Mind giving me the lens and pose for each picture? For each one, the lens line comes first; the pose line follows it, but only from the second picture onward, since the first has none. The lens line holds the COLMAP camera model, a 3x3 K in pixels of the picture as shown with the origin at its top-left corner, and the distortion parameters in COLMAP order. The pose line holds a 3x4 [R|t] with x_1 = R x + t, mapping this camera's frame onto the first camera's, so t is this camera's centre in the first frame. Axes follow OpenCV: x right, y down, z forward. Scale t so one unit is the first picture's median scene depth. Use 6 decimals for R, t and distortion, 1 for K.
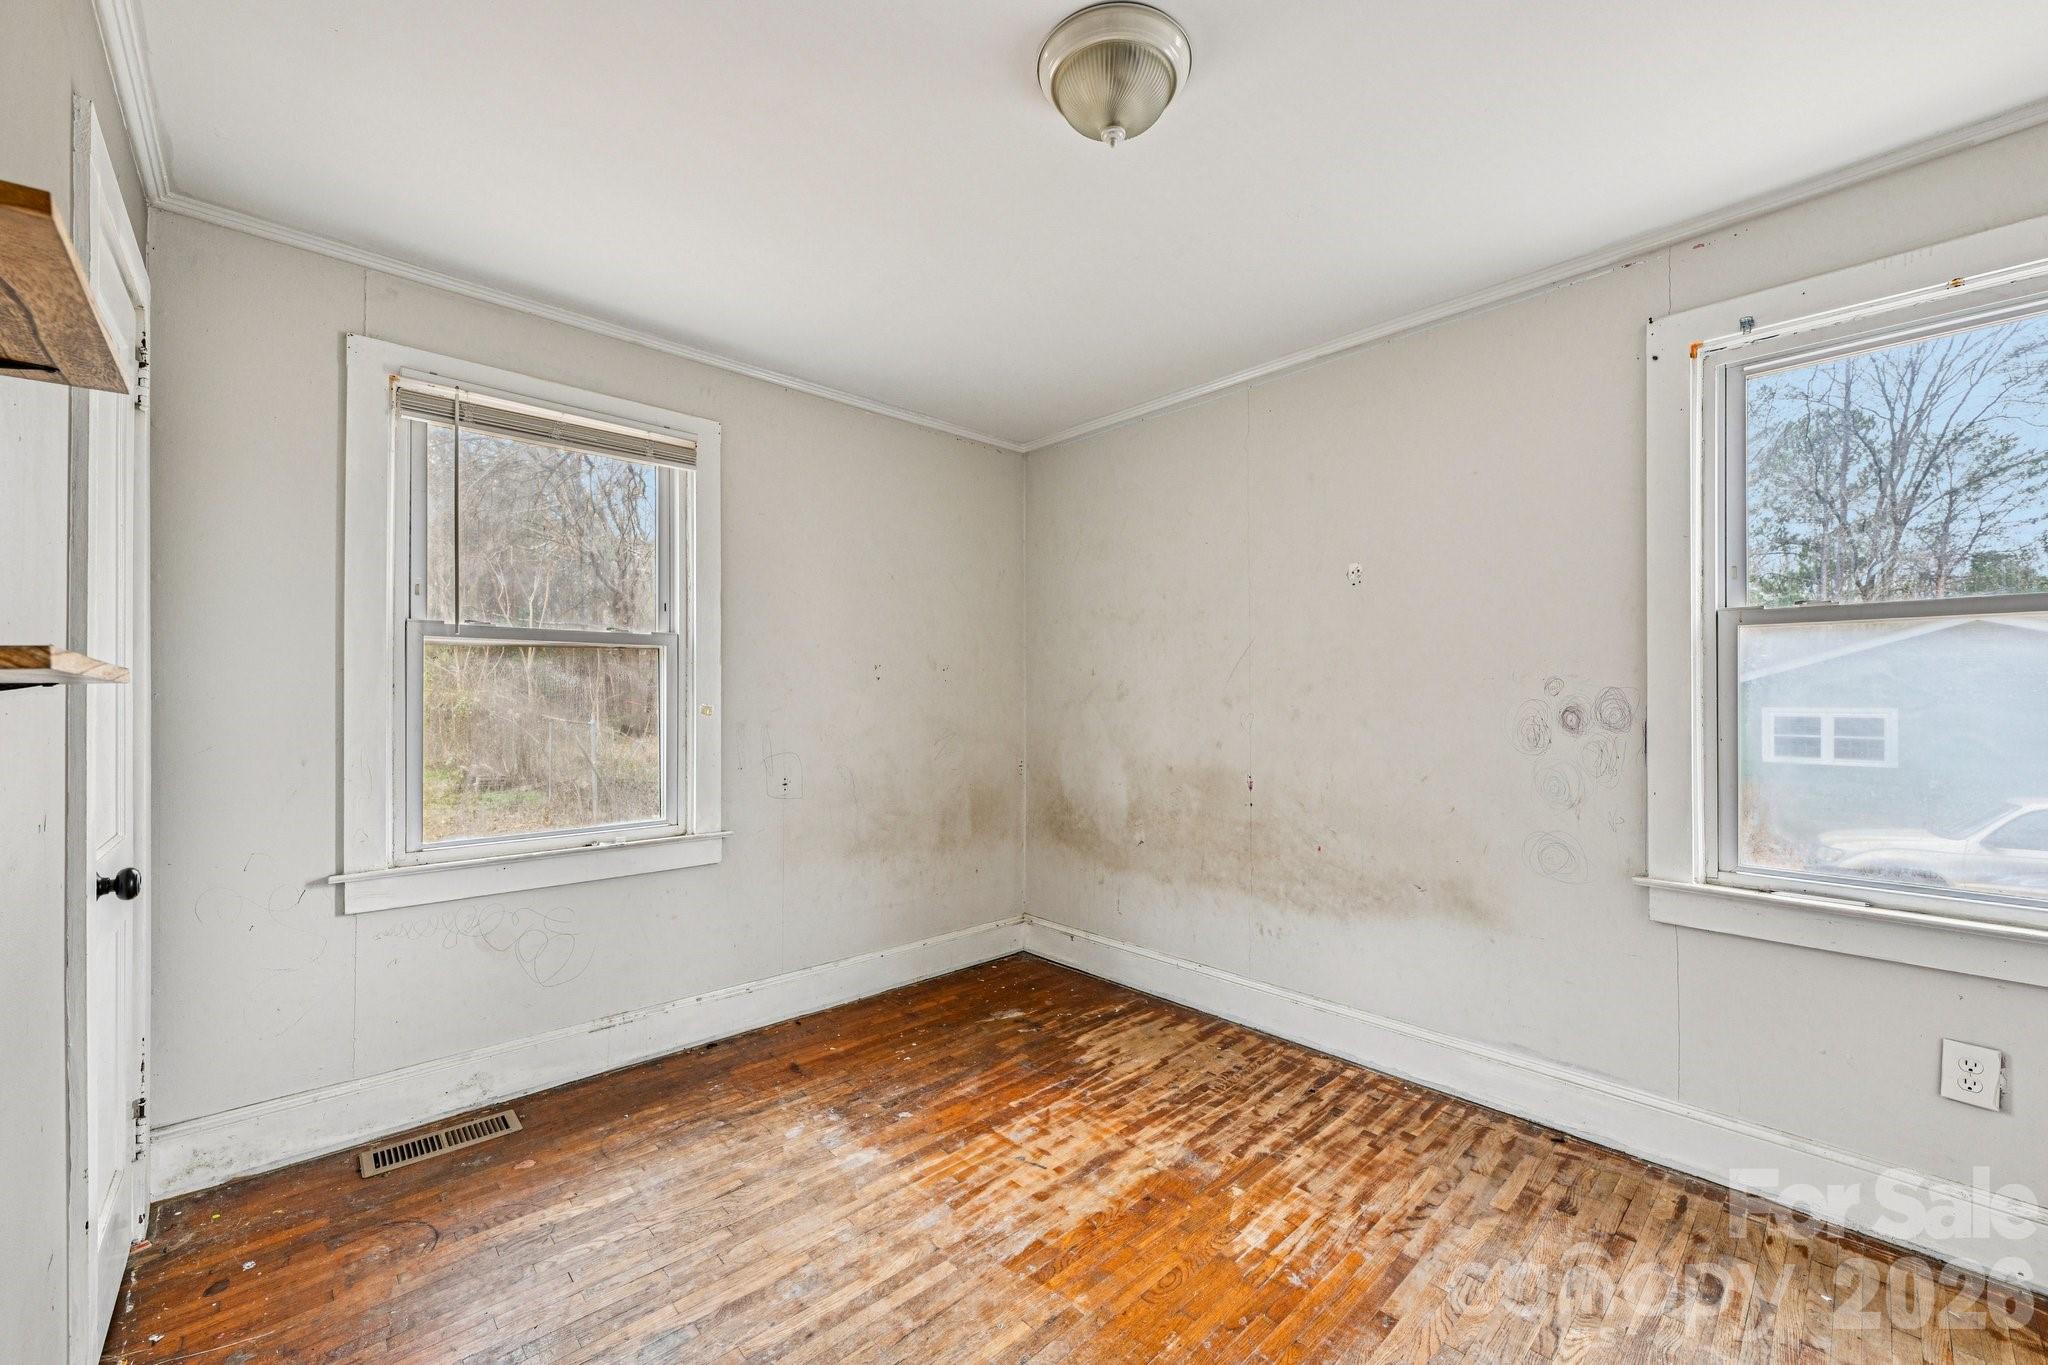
lens RADIAL K [[815.7, 0, 1028.0], [0, 815.7, 688.7], [0, 0, 1]] dist [-0.000537, 0.000104]
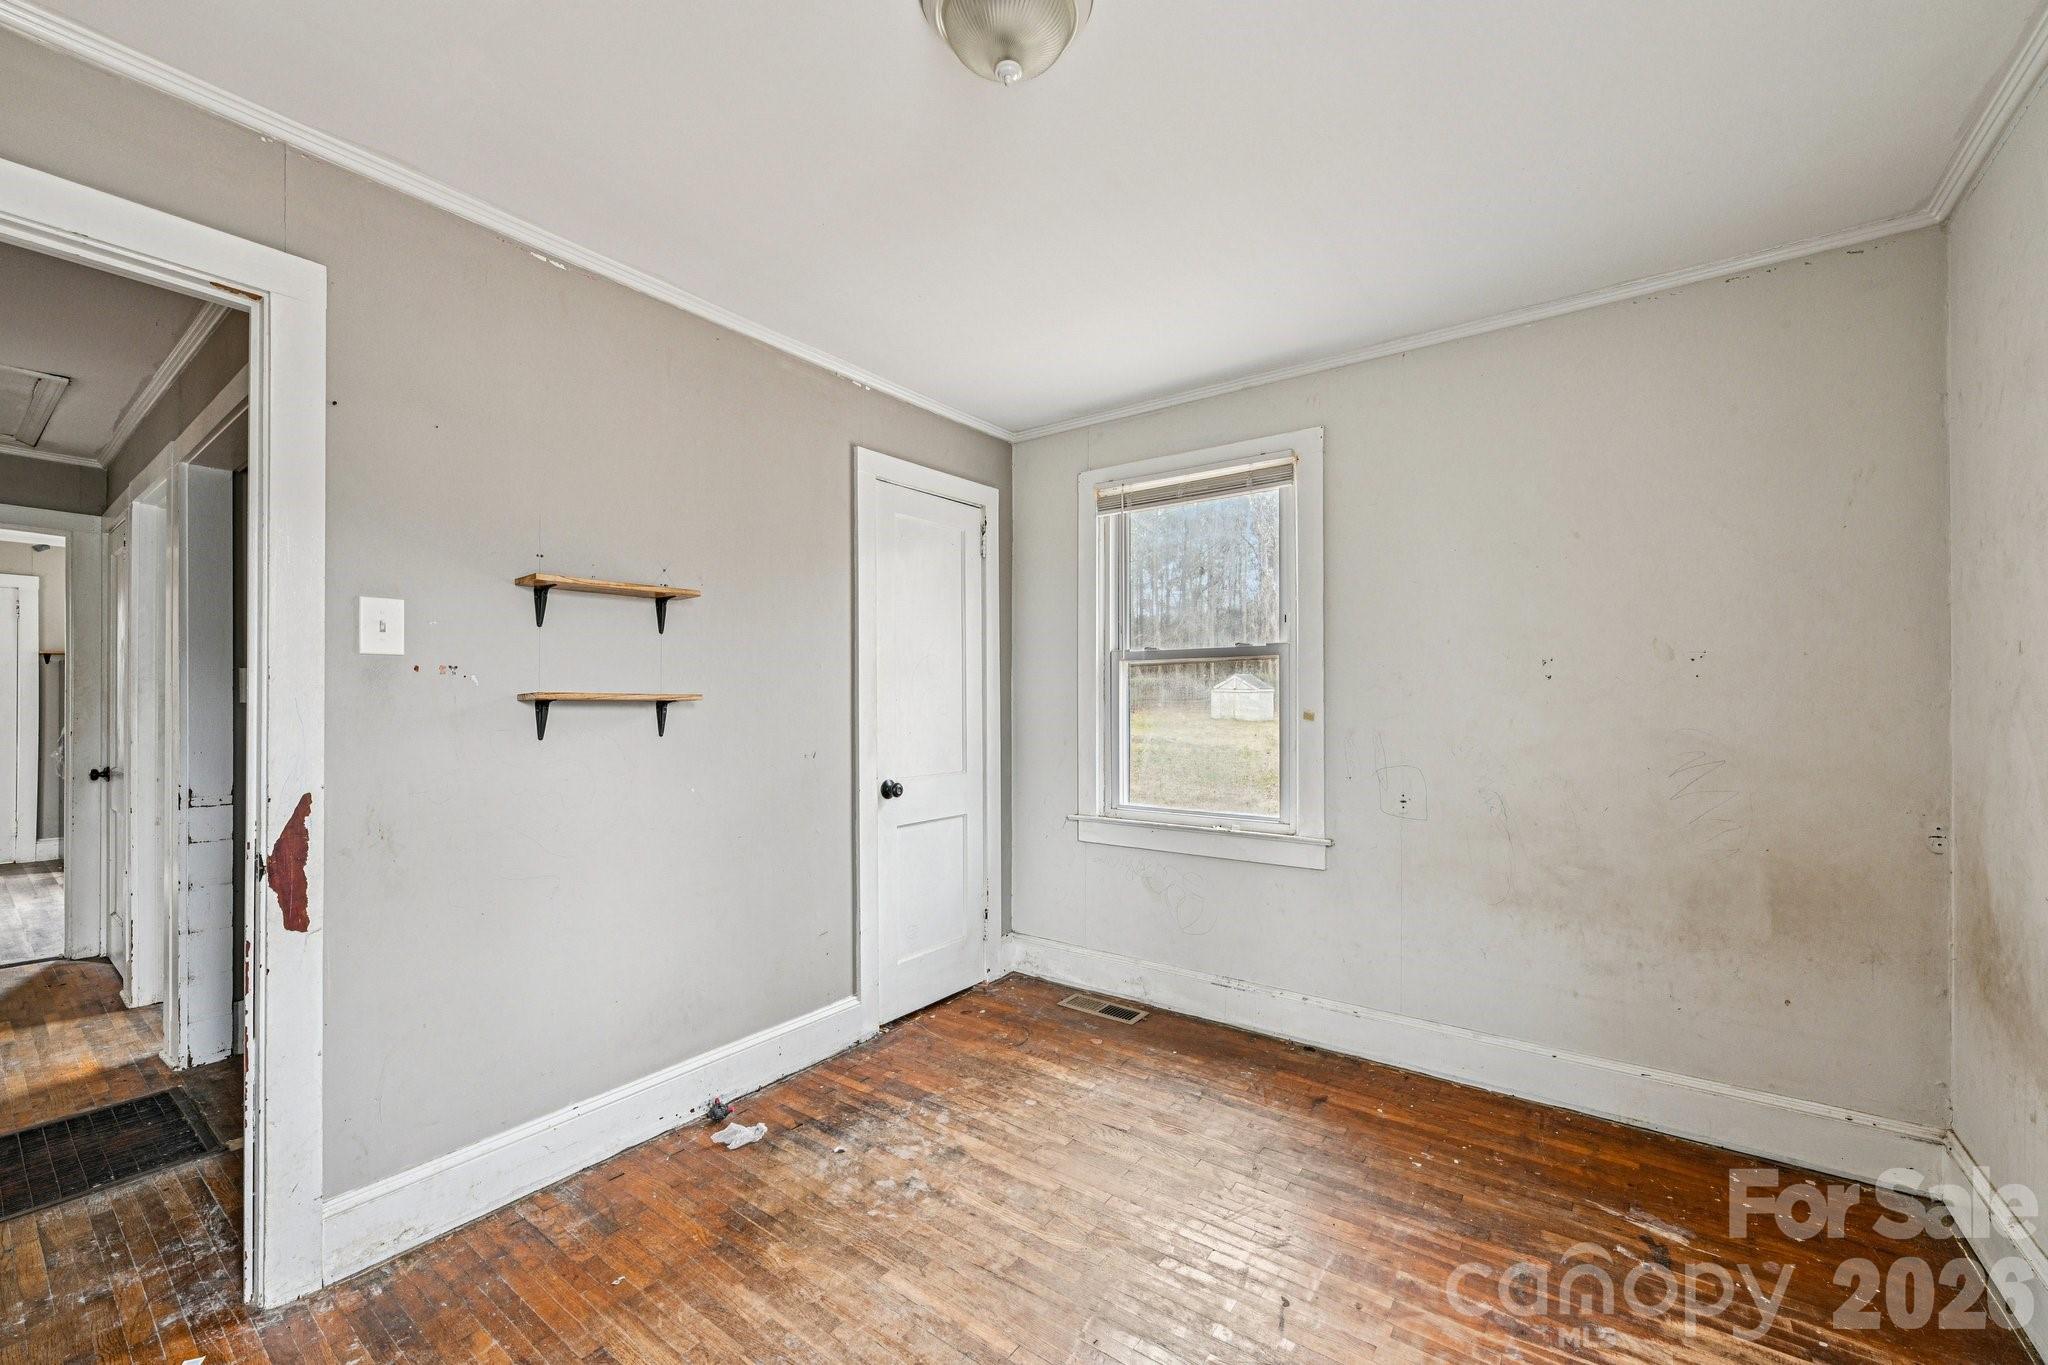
lens RADIAL K [[815.7, 0, 1027.1], [0, 815.7, 693.1], [0, 0, 1]] dist [-0.000537, 0.000104]
pose [[0.175864, -0.012431, -0.984336, 0.568568], [0.009726, 0.999893, -0.010890, 0.006094], [0.984366, -0.007658, 0.175966, 0.502214]]
